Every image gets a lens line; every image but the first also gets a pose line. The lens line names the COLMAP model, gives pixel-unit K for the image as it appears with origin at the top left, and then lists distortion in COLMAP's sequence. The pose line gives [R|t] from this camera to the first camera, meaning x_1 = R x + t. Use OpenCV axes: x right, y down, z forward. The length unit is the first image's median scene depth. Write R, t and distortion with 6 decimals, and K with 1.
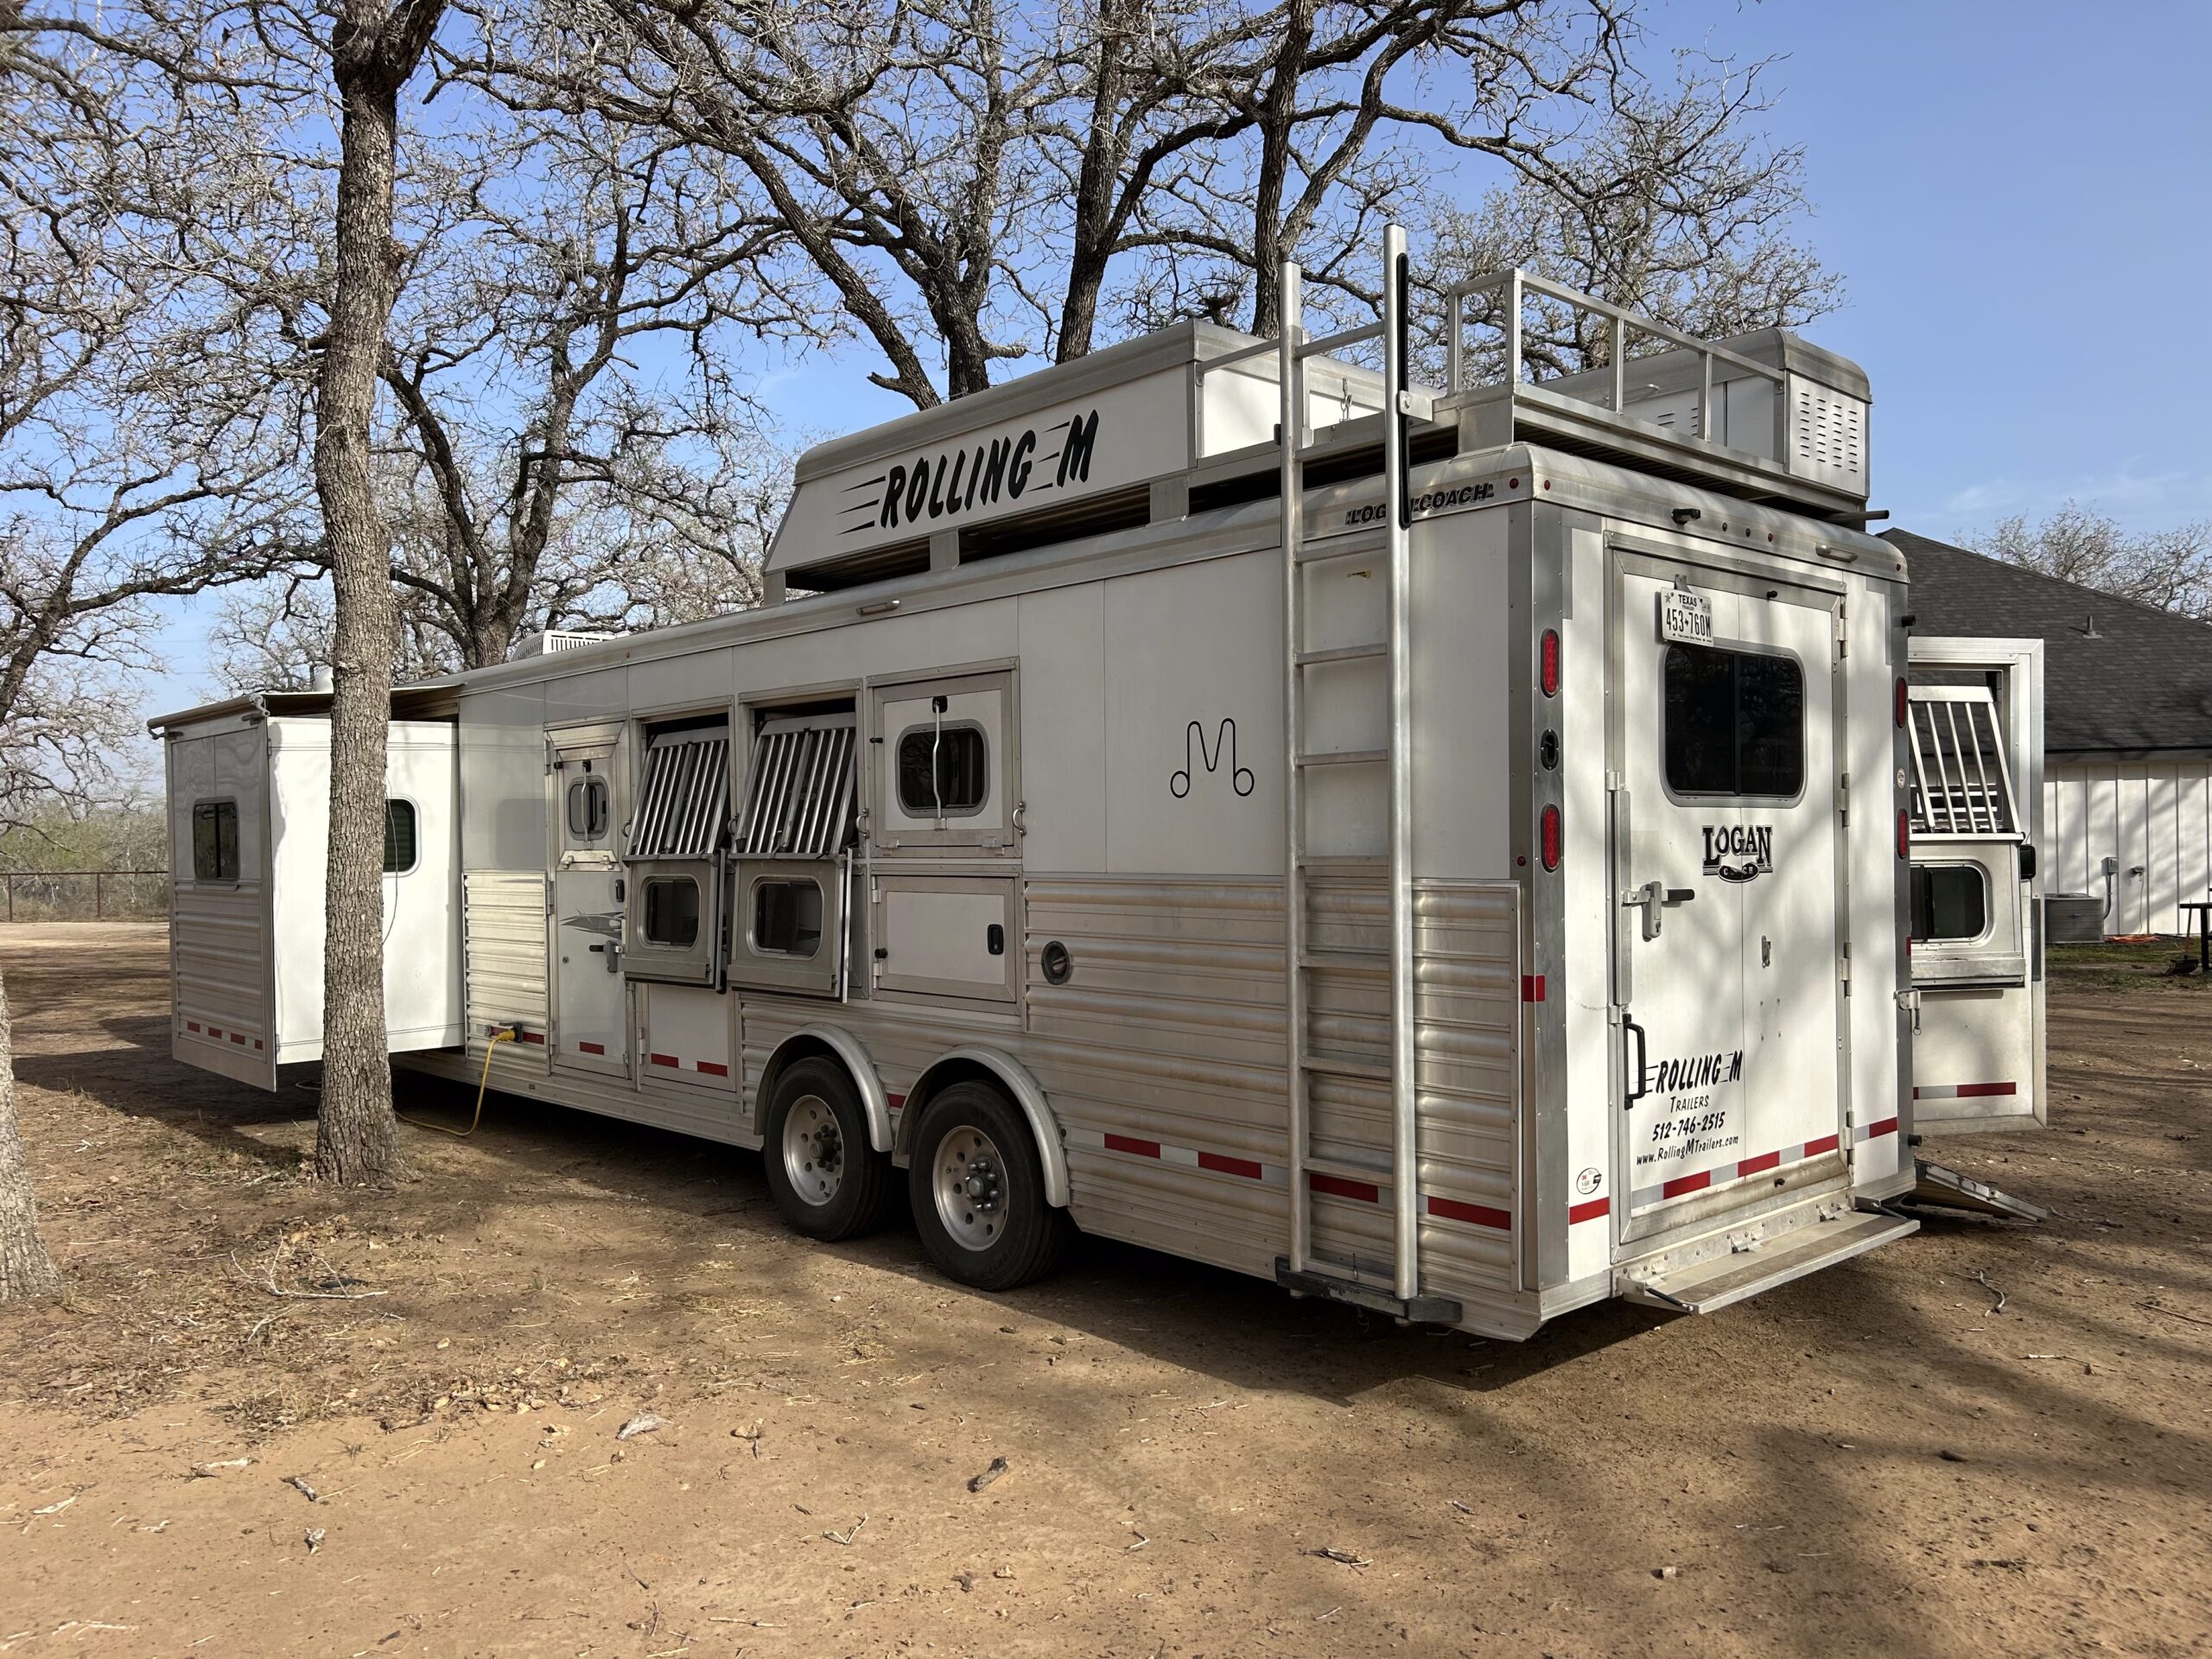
lens RADIAL K [[1675.2, 0, 1106.0], [0, 1675.2, 829.5], [0, 0, 1]] dist [0.018524, -0.000571]
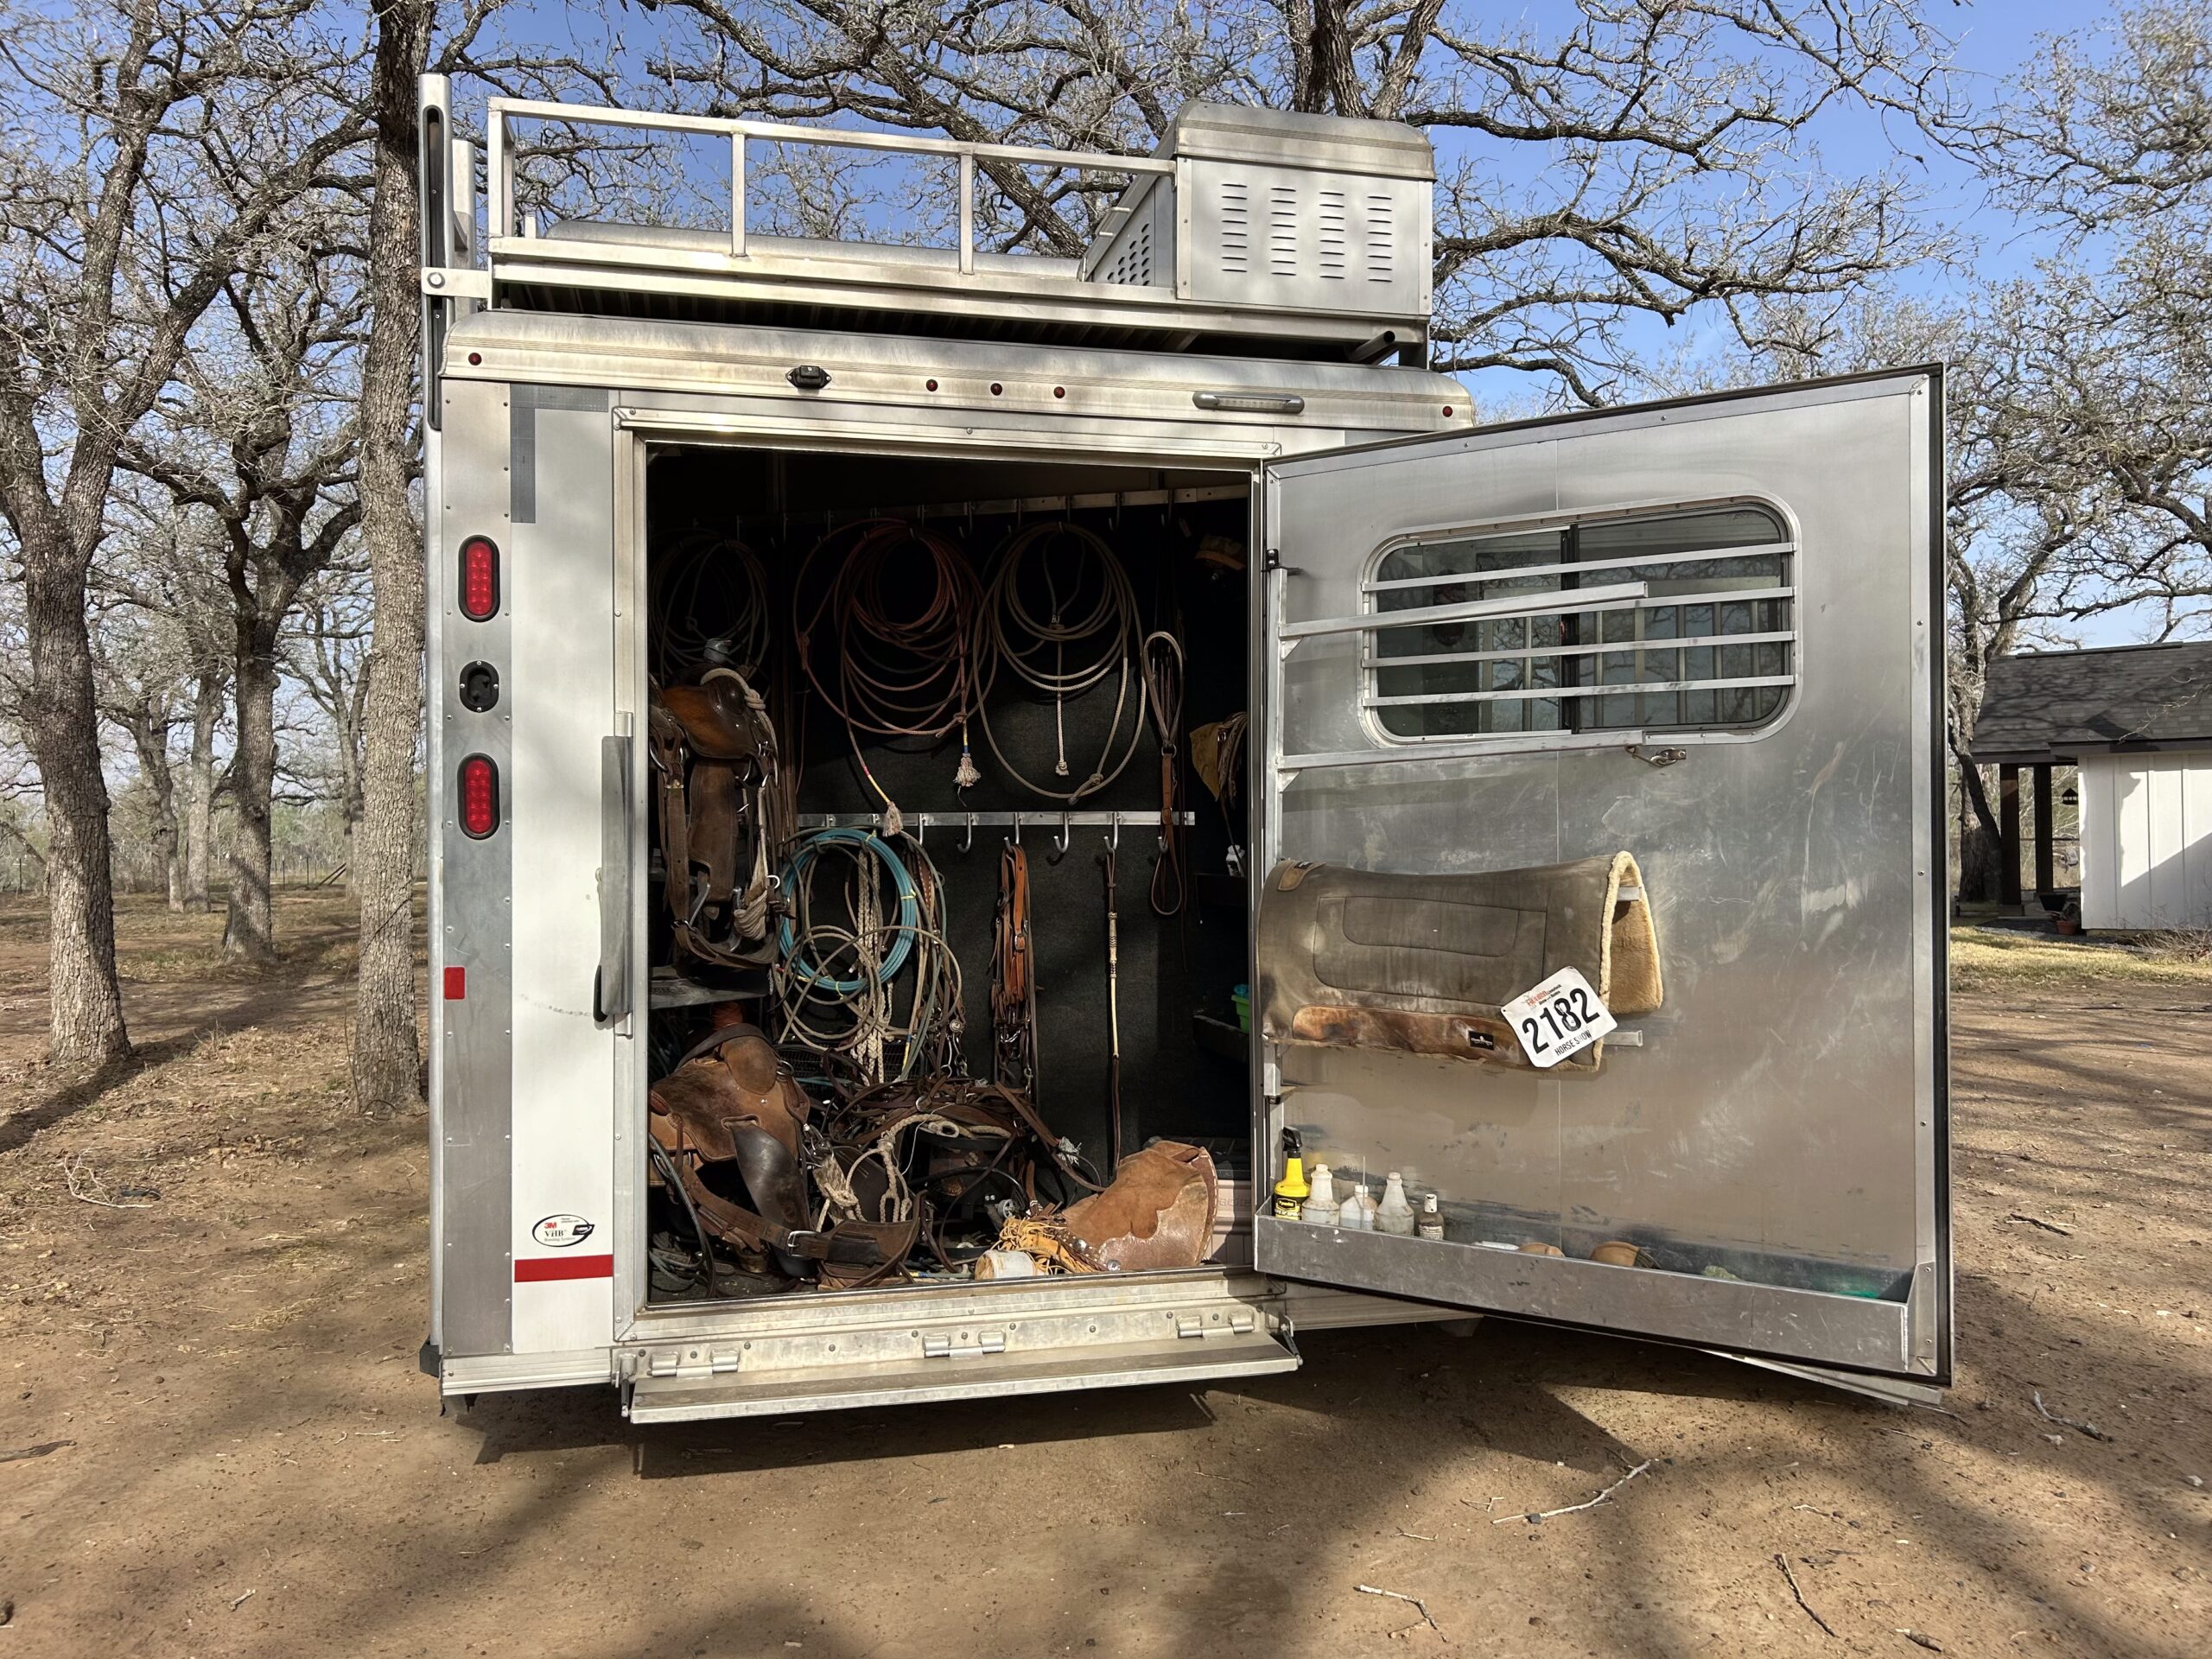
lens RADIAL K [[1675.2, 0, 1106.0], [0, 1675.2, 829.5], [0, 0, 1]] dist [0.018524, -0.000571]
pose [[0.869288, 0.007179, -0.494253, 0.833549], [-0.002816, 0.999950, 0.009570, 0.011702], [0.494297, -0.006928, 0.869265, 0.410517]]
